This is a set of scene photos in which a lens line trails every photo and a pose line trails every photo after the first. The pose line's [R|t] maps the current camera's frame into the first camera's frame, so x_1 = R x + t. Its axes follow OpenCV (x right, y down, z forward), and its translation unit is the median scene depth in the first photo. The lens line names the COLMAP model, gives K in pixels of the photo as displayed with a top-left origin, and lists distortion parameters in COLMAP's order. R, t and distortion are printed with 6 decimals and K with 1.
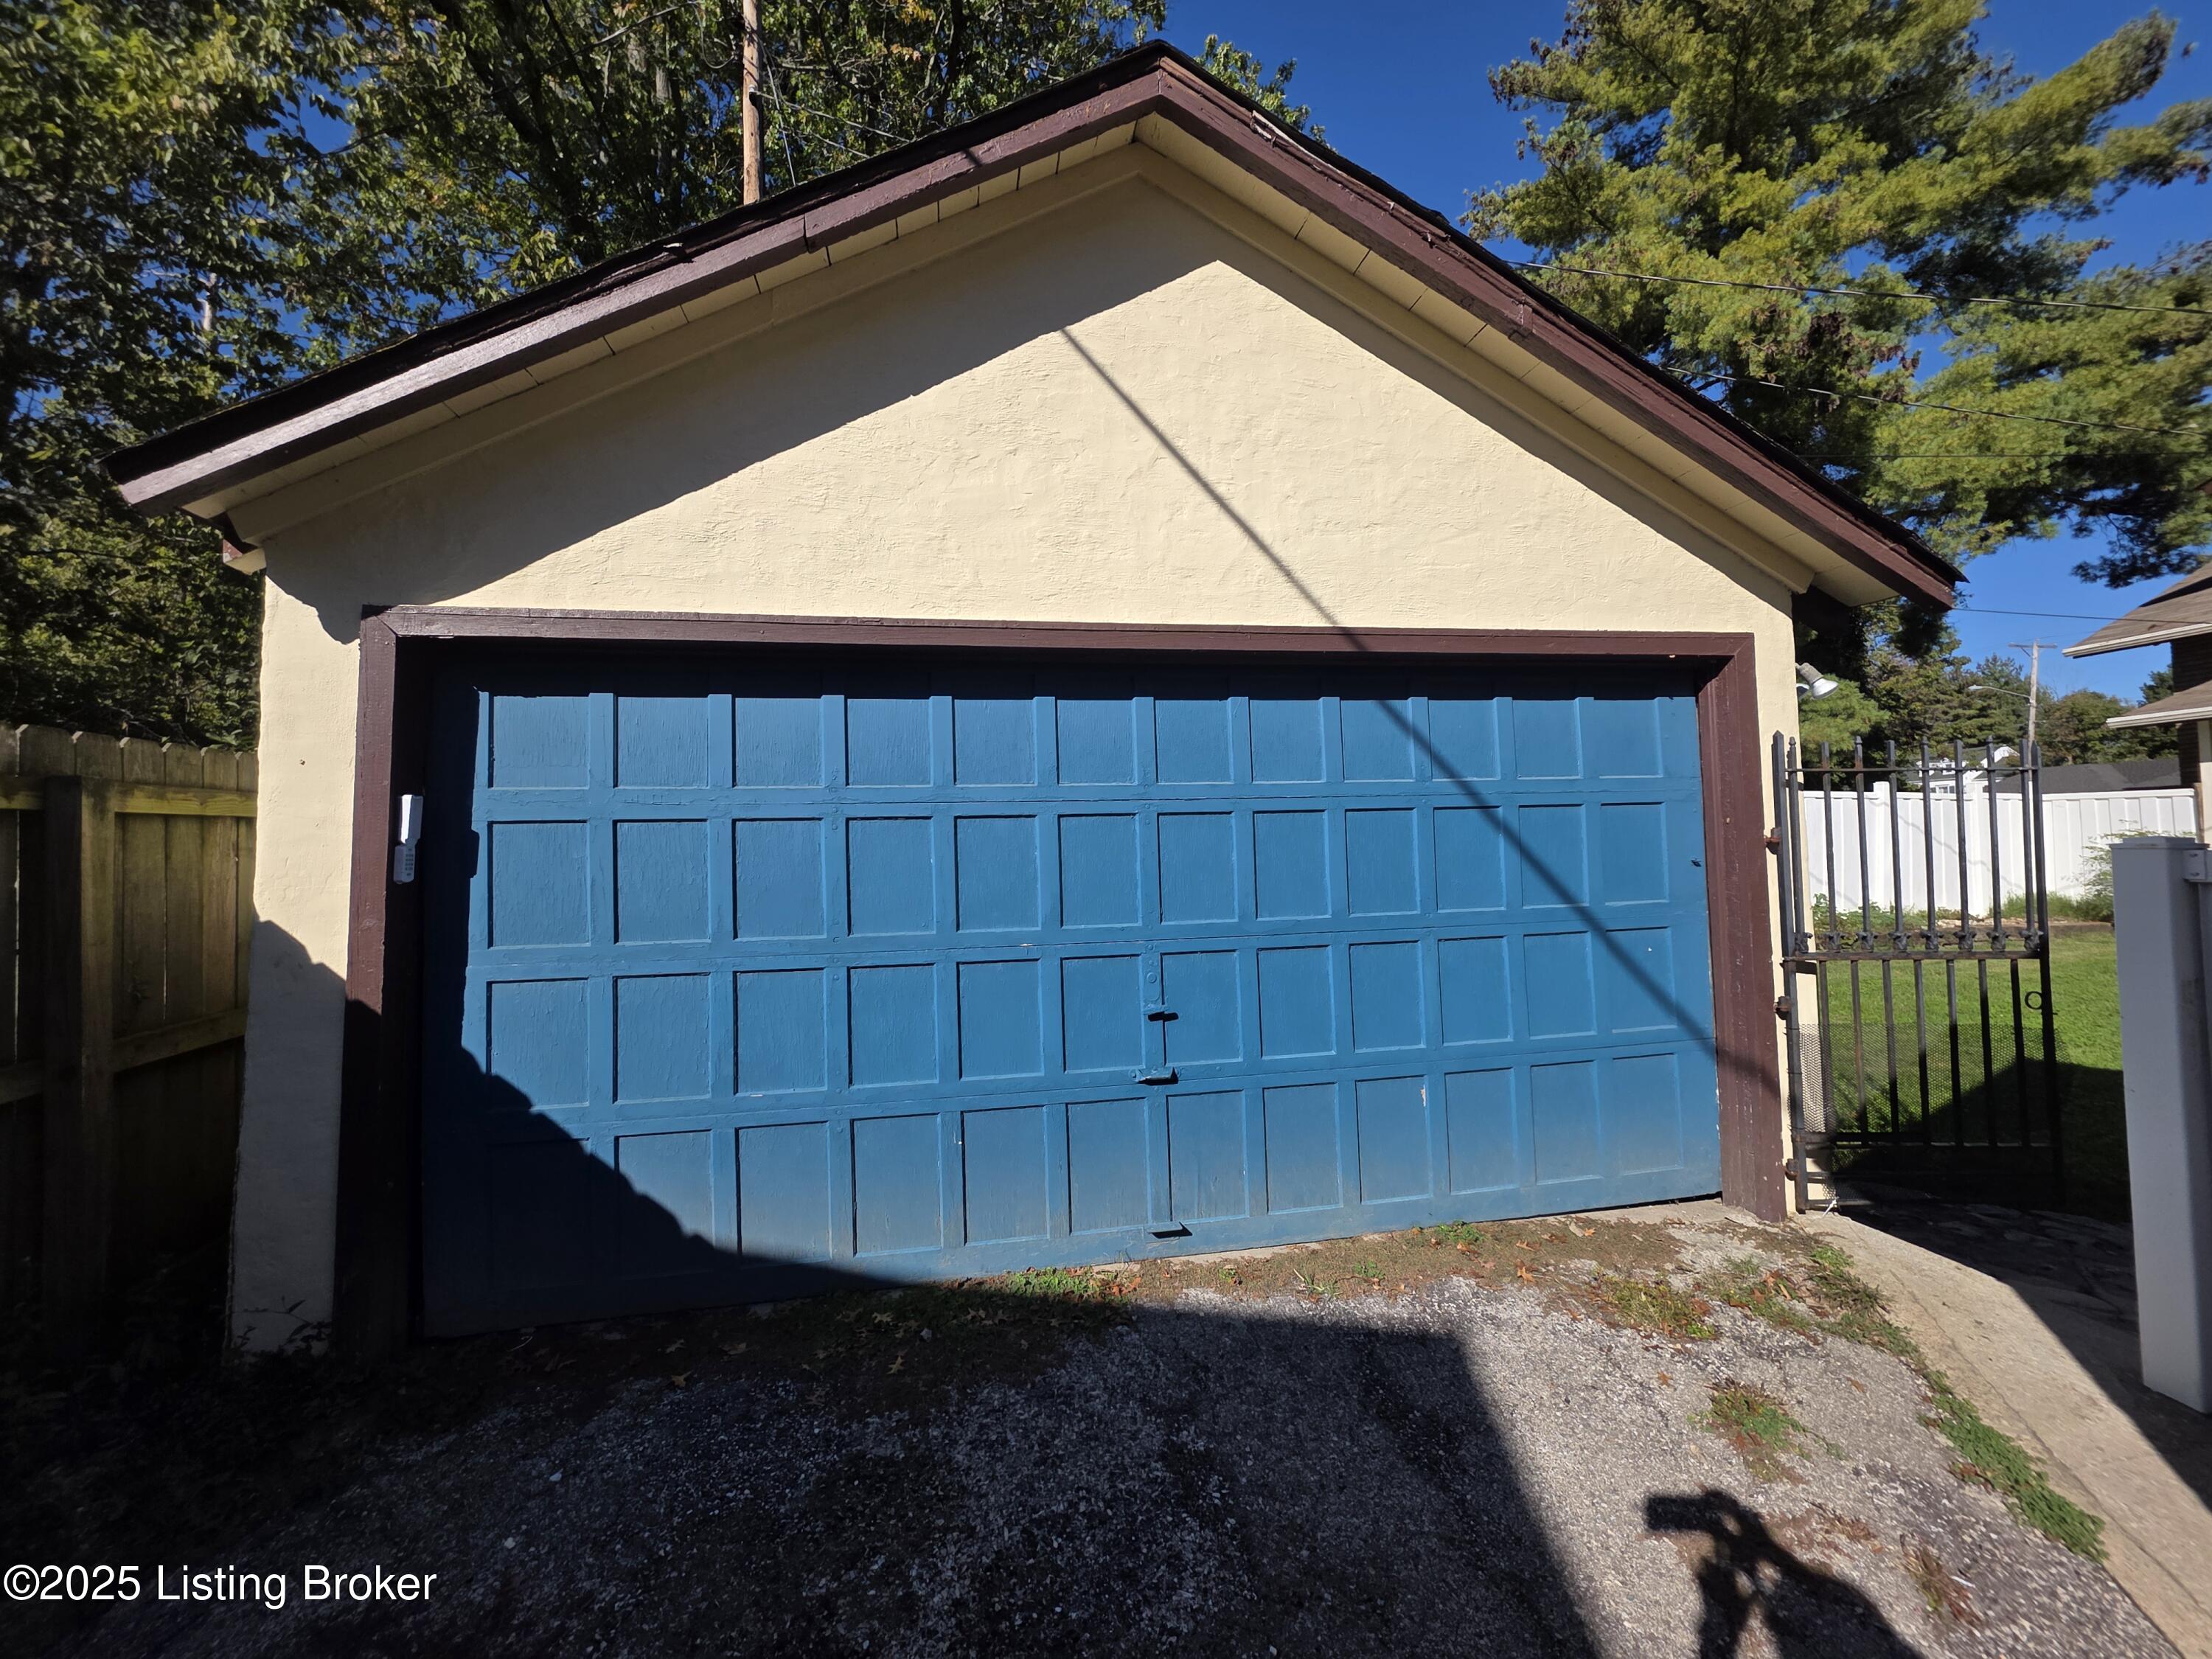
lens RADIAL K [[886.6, 0, 1106.4], [0, 886.6, 824.2], [0, 0, 1]] dist [0.012221, 0.000249]
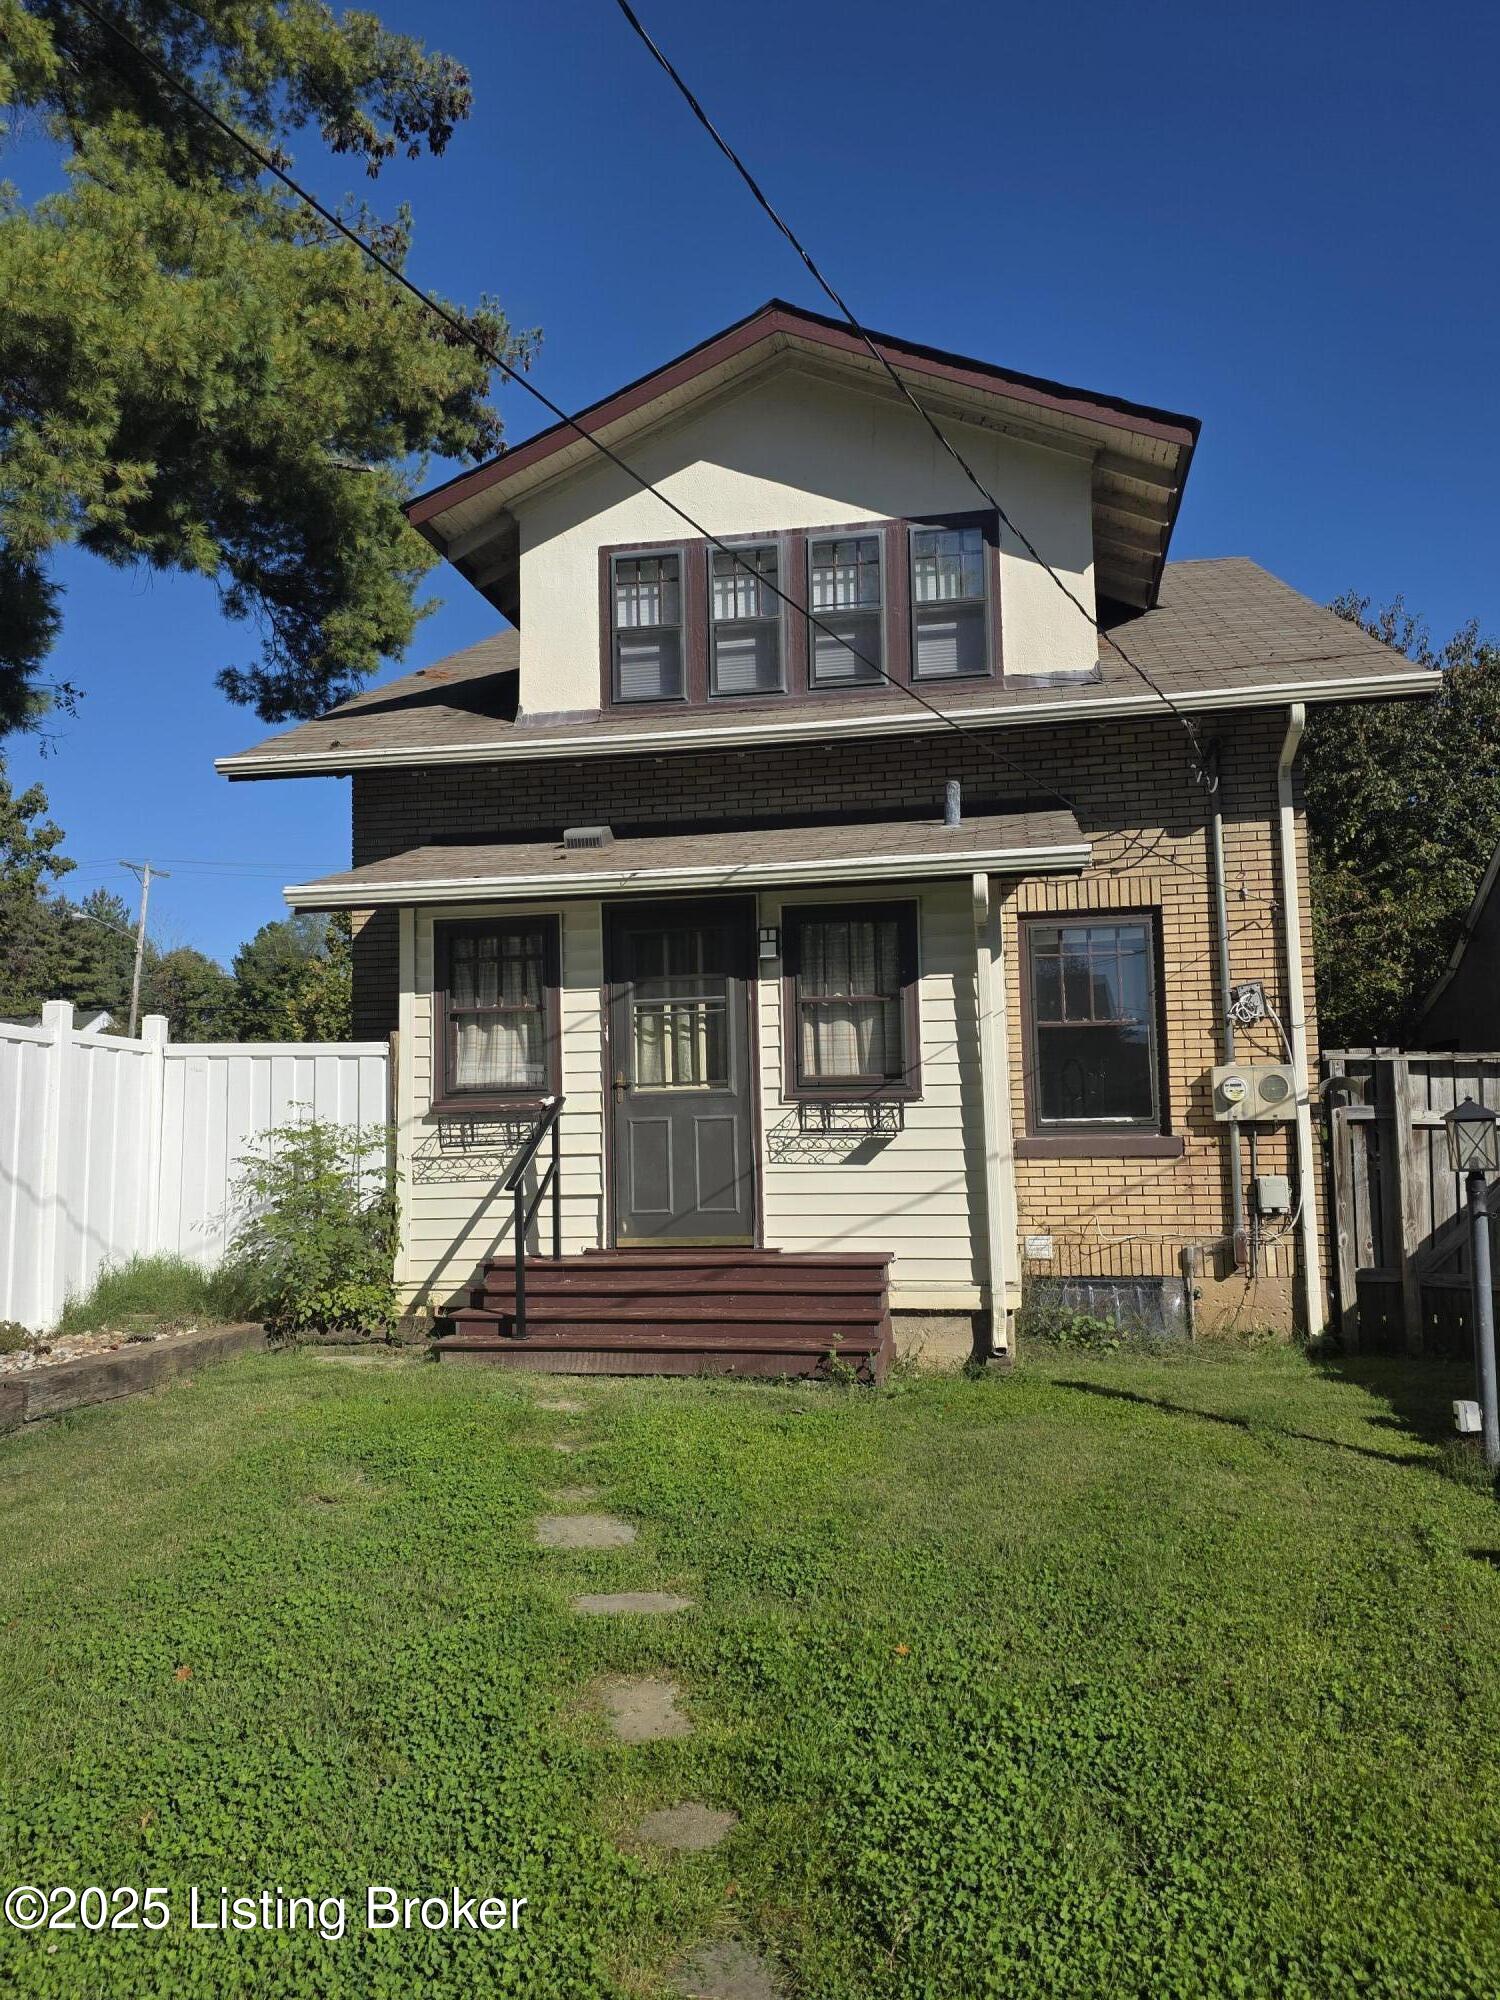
lens RADIAL K [[1505.5, 0, 750.7], [0, 1505.5, 995.7], [0, 0, 1]] dist [0.014146, 0.001374]
pose [[0.368708, 0.097467, 0.924421, 0.328582], [-0.025122, 0.995169, -0.094906, 0.006782], [-0.929206, 0.011770, 0.369376, 0.332030]]
